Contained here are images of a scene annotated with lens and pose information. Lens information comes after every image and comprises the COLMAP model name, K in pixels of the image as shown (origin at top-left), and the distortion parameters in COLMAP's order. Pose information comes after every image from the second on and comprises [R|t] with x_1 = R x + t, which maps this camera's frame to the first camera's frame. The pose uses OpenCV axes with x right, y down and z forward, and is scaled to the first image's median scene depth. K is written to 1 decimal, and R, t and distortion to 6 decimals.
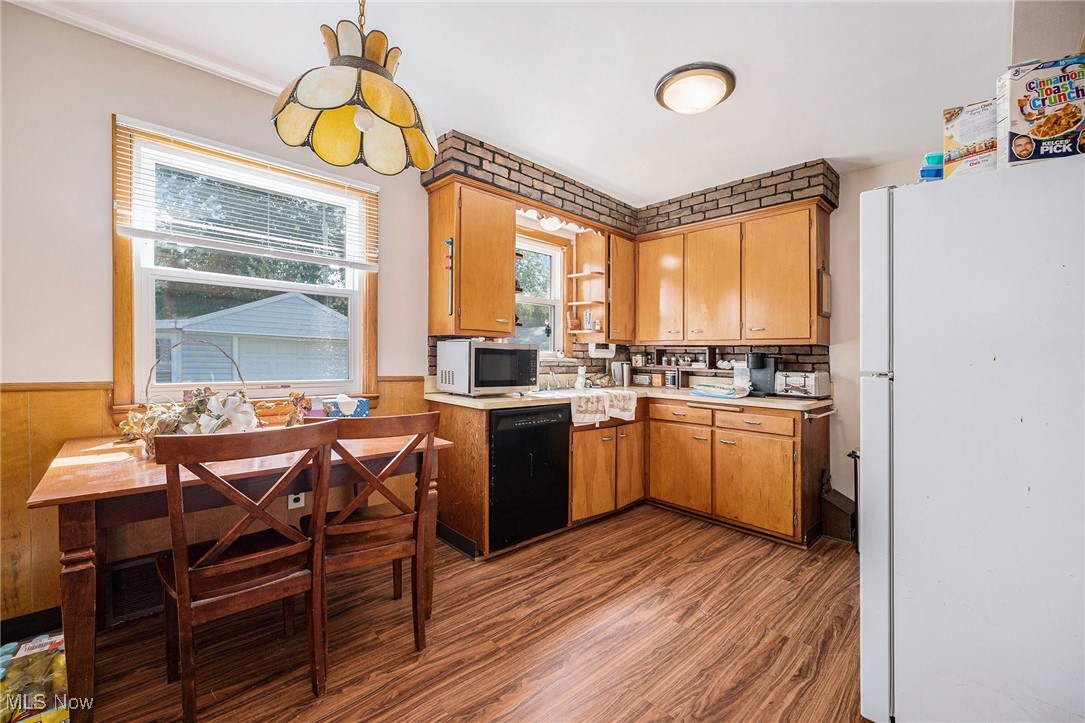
lens RADIAL K [[448.7, 0, 547.6], [0, 448.7, 362.4], [0, 0, 1]] dist [0.001362, -0.000260]
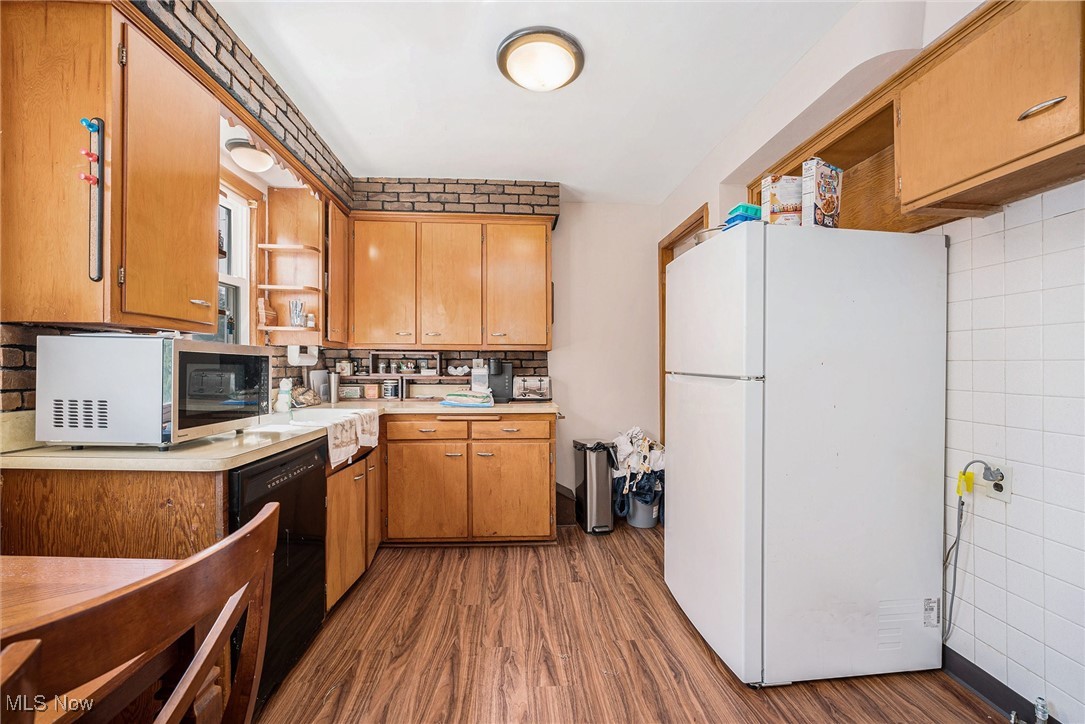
lens RADIAL K [[448.7, 0, 538.5], [0, 448.7, 353.8], [0, 0, 1]] dist [0.001362, -0.000260]
pose [[0.656613, 0.004664, 0.754213, -0.236315], [0.016781, 0.999643, -0.020791, -0.010177], [-0.754041, 0.026308, 0.656301, 0.305409]]
